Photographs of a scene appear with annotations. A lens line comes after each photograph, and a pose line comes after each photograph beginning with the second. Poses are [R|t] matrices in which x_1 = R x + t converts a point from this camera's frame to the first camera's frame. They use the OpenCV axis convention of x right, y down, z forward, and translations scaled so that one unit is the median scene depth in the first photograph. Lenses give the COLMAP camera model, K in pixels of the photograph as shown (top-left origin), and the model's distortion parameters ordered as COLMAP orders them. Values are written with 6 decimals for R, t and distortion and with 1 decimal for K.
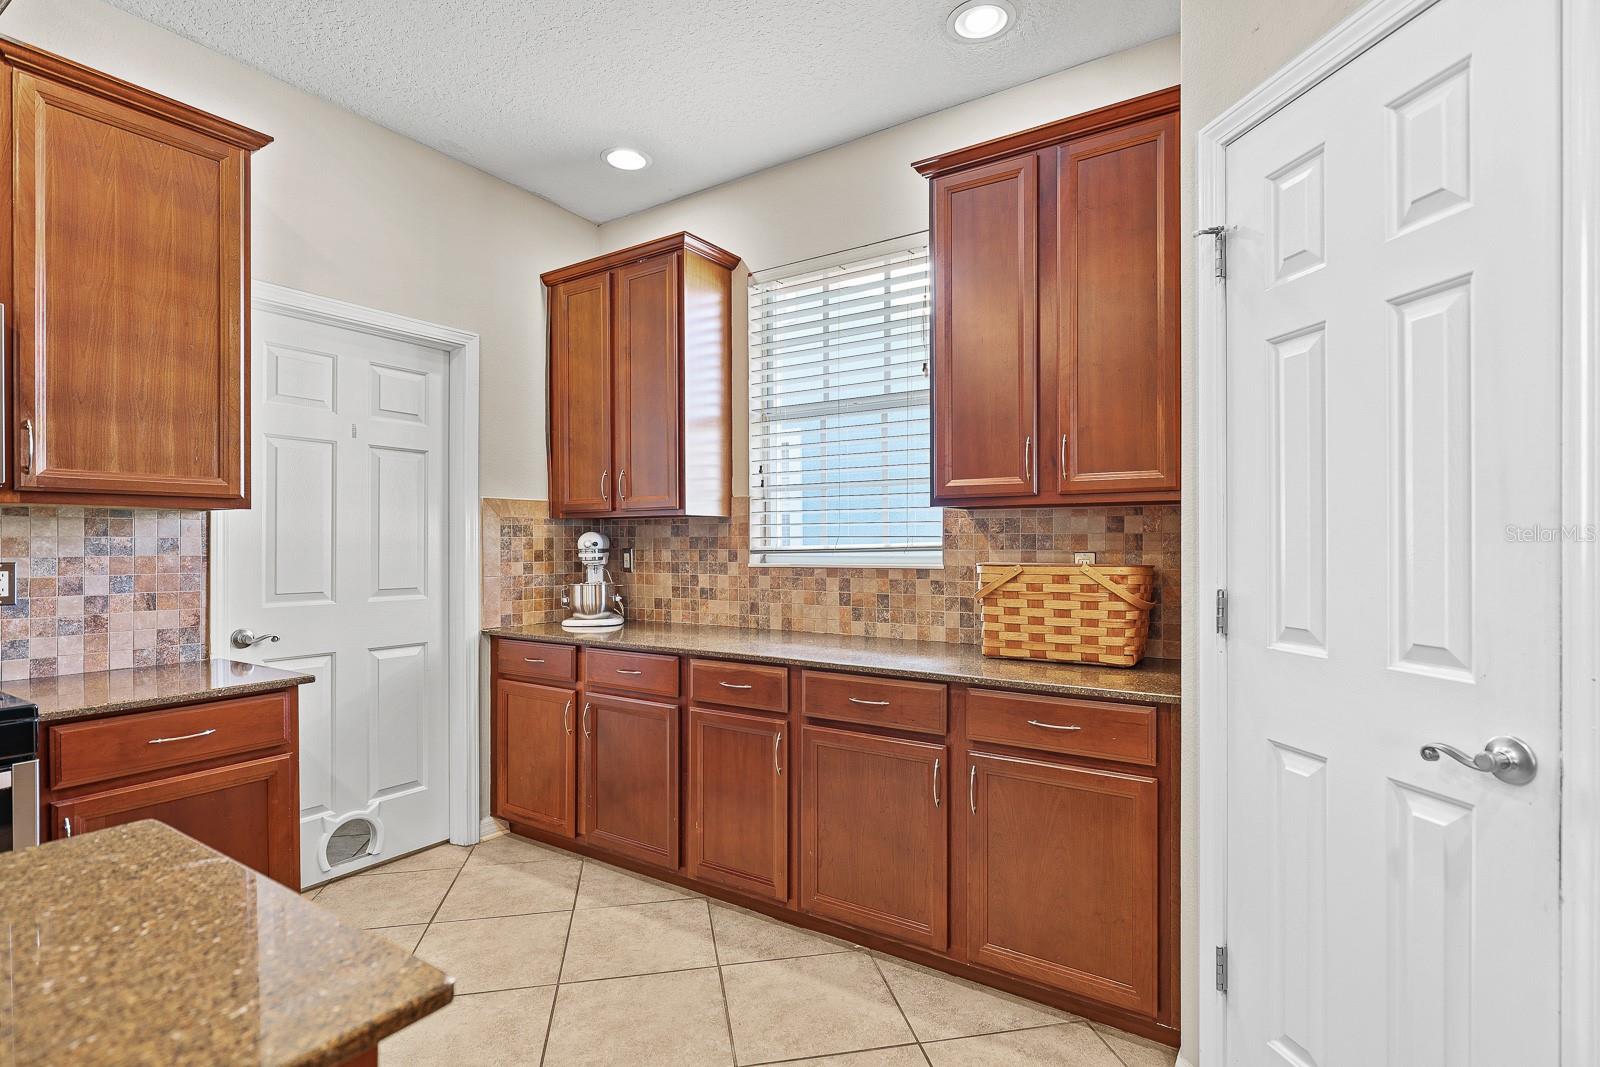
lens RADIAL K [[778.7, 0, 810.1], [0, 778.7, 542.9], [0, 0, 1]] dist [-0.001762, -0.000166]
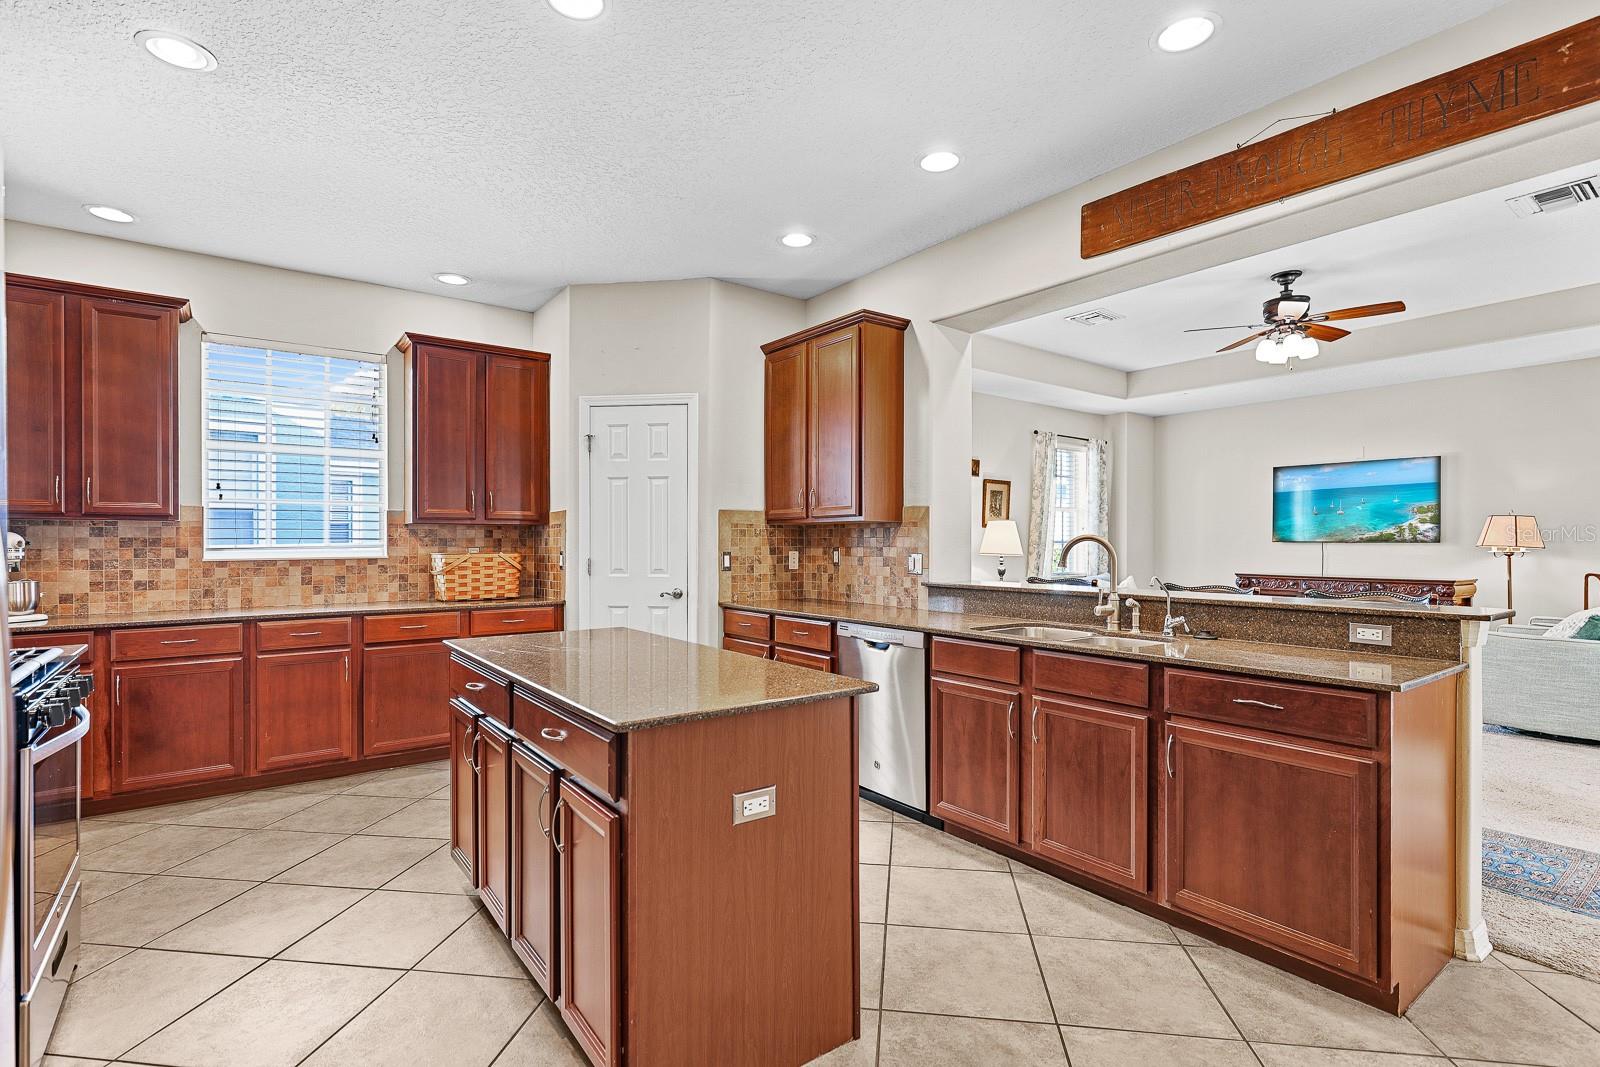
lens RADIAL K [[755.2, 0, 803.6], [0, 755.2, 543.3], [0, 0, 1]] dist [0.005799, -0.003422]
pose [[0.332357, 0.003636, 0.943147, -1.310726], [0.002295, 0.999986, -0.004664, 0.012946], [-0.943151, 0.003714, 0.332344, -0.486120]]
